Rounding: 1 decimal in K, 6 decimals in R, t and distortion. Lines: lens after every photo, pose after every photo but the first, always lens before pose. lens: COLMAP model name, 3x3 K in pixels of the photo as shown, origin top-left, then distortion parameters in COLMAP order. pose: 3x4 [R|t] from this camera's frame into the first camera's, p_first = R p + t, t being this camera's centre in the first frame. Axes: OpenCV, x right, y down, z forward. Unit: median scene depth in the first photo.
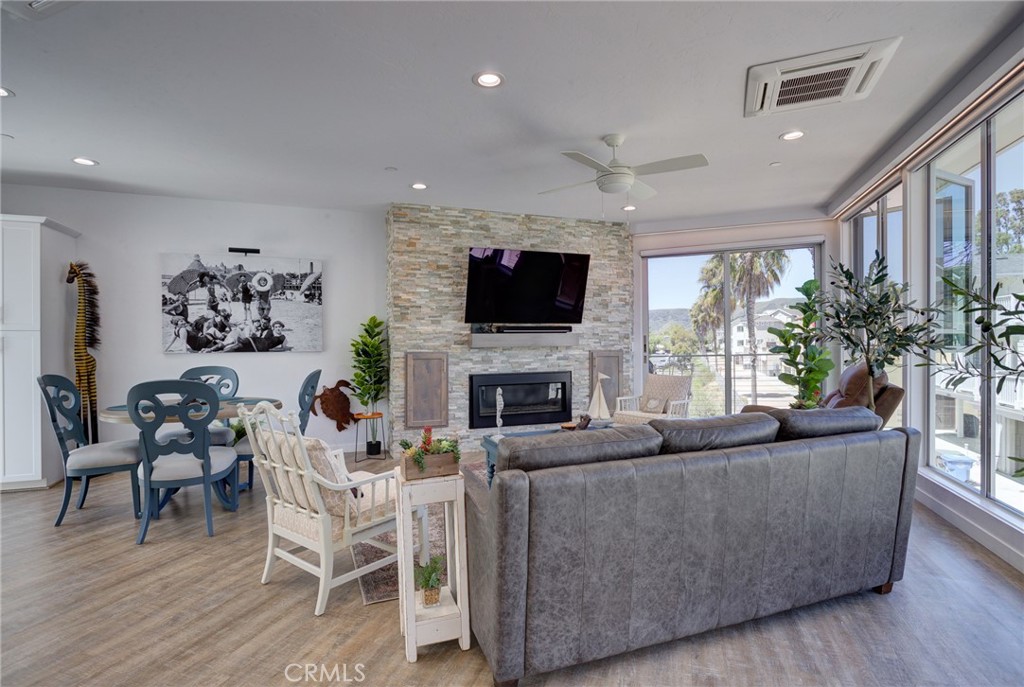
lens RADIAL K [[510.6, 0, 513.7], [0, 510.6, 343.1], [0, 0, 1]] dist [-0.013301, 0.001452]
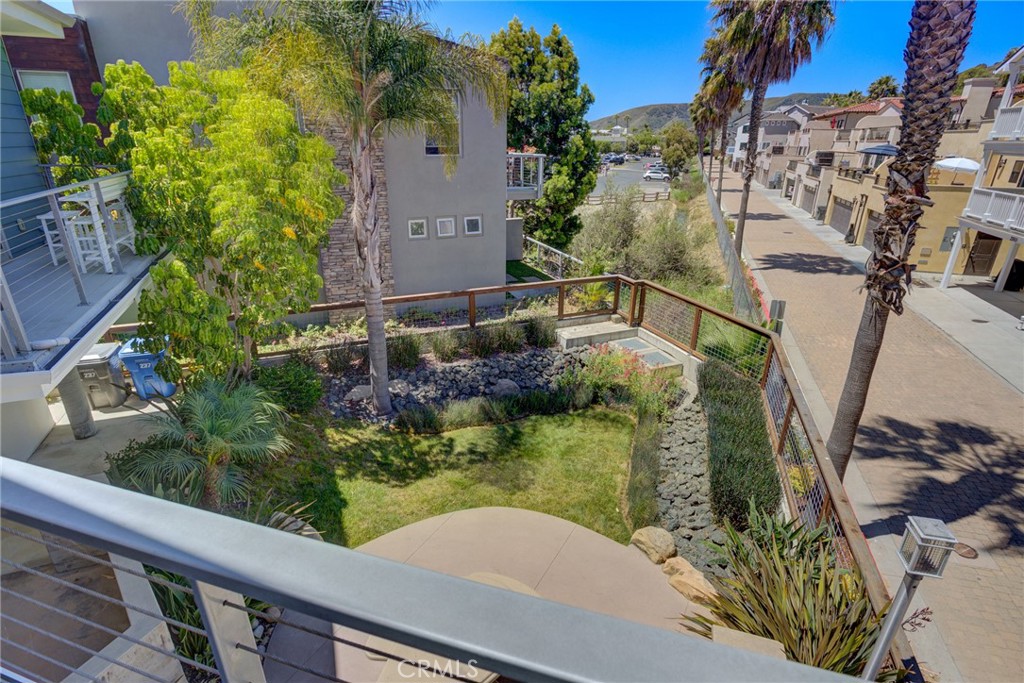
lens RADIAL K [[510.6, 0, 508.6], [0, 510.6, 339.6], [0, 0, 1]] dist [-0.013301, 0.001452]
pose [[0.999721, 0.017901, 0.015401, 0.056803], [-0.022295, 0.930470, 0.365690, -0.004263], [-0.007784, -0.365931, 0.930609, 0.114383]]
